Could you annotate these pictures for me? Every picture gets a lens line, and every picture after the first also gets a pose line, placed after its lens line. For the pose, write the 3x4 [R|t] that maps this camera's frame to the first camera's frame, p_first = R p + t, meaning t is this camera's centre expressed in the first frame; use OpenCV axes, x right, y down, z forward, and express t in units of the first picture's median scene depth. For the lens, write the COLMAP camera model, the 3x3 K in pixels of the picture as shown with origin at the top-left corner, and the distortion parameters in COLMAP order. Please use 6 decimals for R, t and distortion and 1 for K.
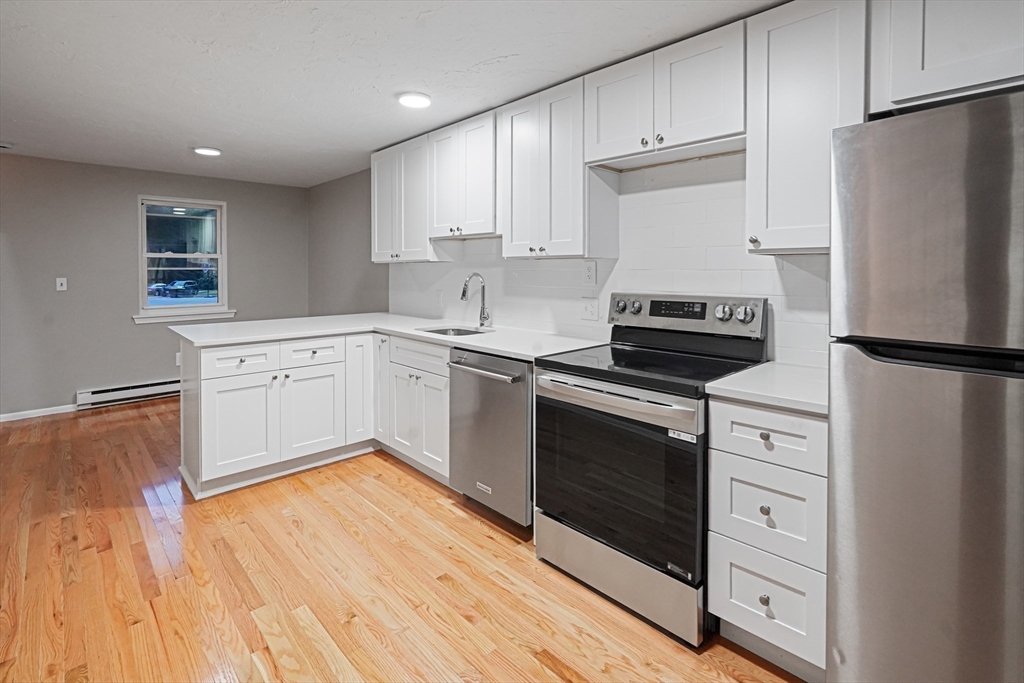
lens RADIAL K [[482.5, 0, 505.7], [0, 482.5, 279.7], [0, 0, 1]] dist [-0.001393, 0.001717]
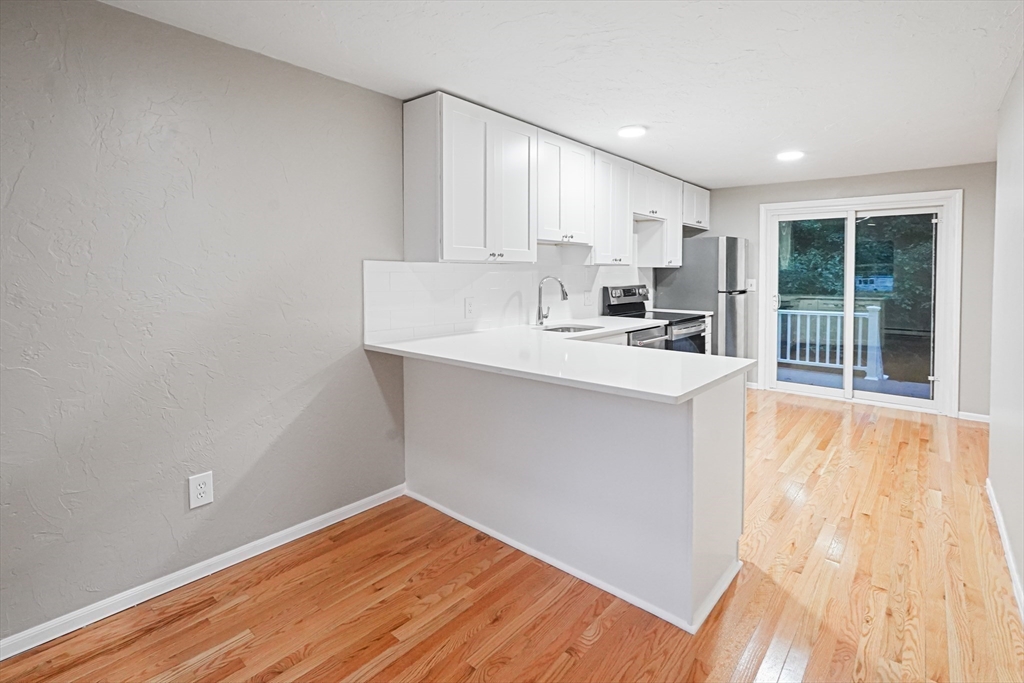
lens RADIAL K [[482.5, 0, 505.7], [0, 482.5, 279.7], [0, 0, 1]] dist [-0.001393, 0.001717]
pose [[-0.093709, -0.011222, 0.995536, -1.563969], [0.016306, 0.999785, 0.012805, -0.027559], [-0.995466, 0.017434, -0.093506, 1.637207]]
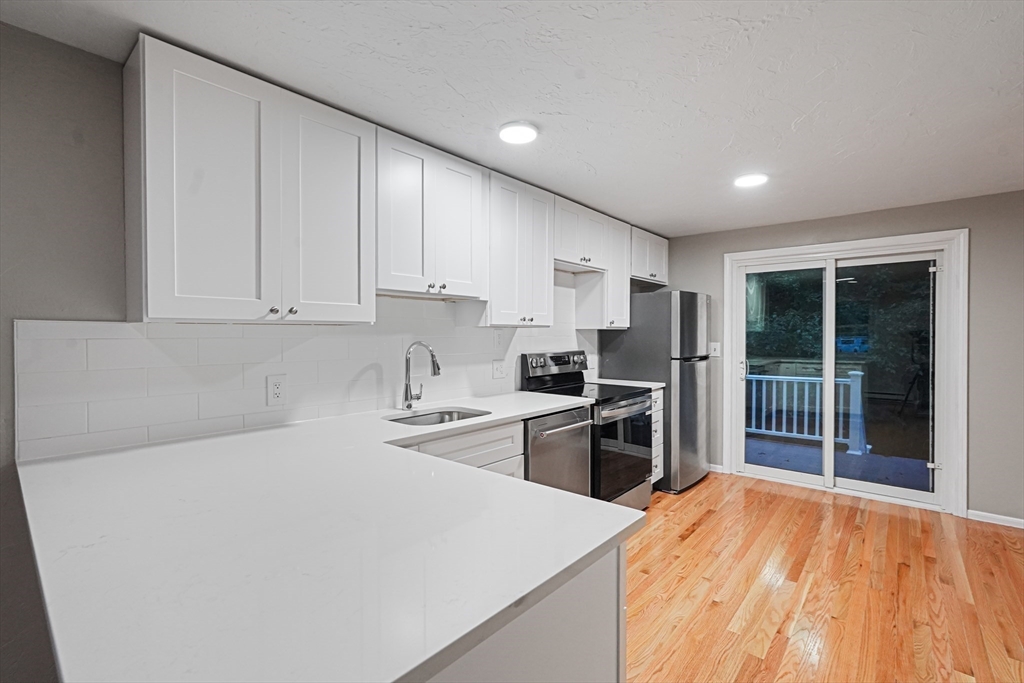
lens RADIAL K [[448.2, 0, 524.3], [0, 448.2, 339.7], [0, 0, 1]] dist [-0.001811, 0.003468]
pose [[-0.114976, -0.005769, 0.993352, -1.102879], [0.022239, 0.999718, 0.008380, -0.025369], [-0.993119, 0.023055, -0.114815, 1.236454]]
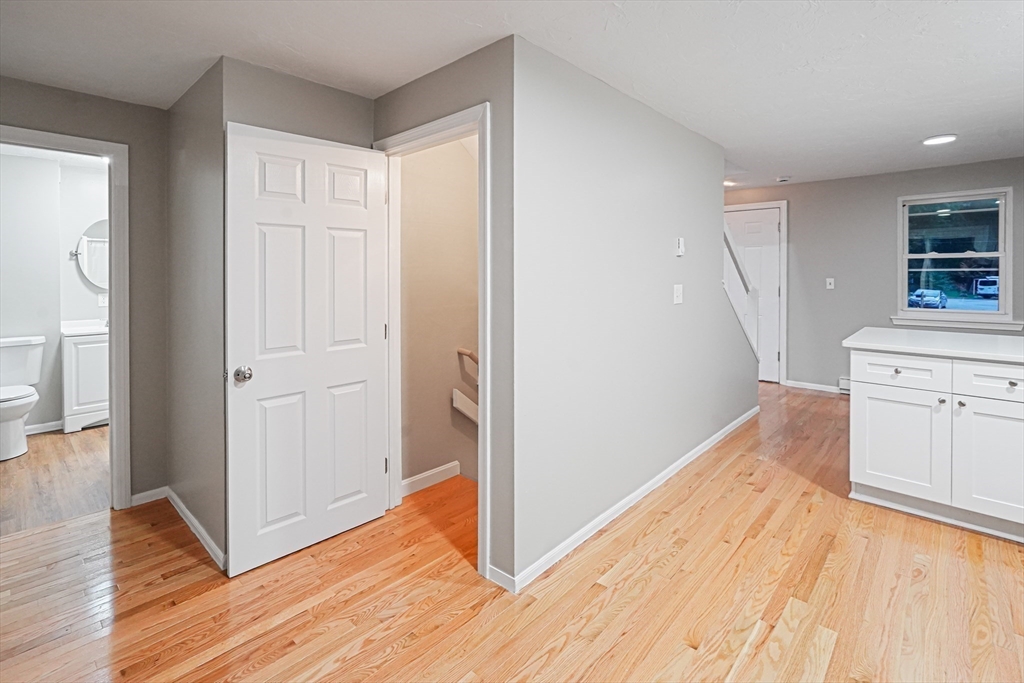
lens RADIAL K [[476.3, 0, 506.8], [0, 476.3, 276.1], [0, 0, 1]] dist [0.001512, 0.001295]
pose [[0.063105, 0.007706, -0.997977, 0.359703], [-0.014542, 0.999871, 0.006801, -0.009904], [0.997901, 0.014083, 0.063208, 0.230043]]
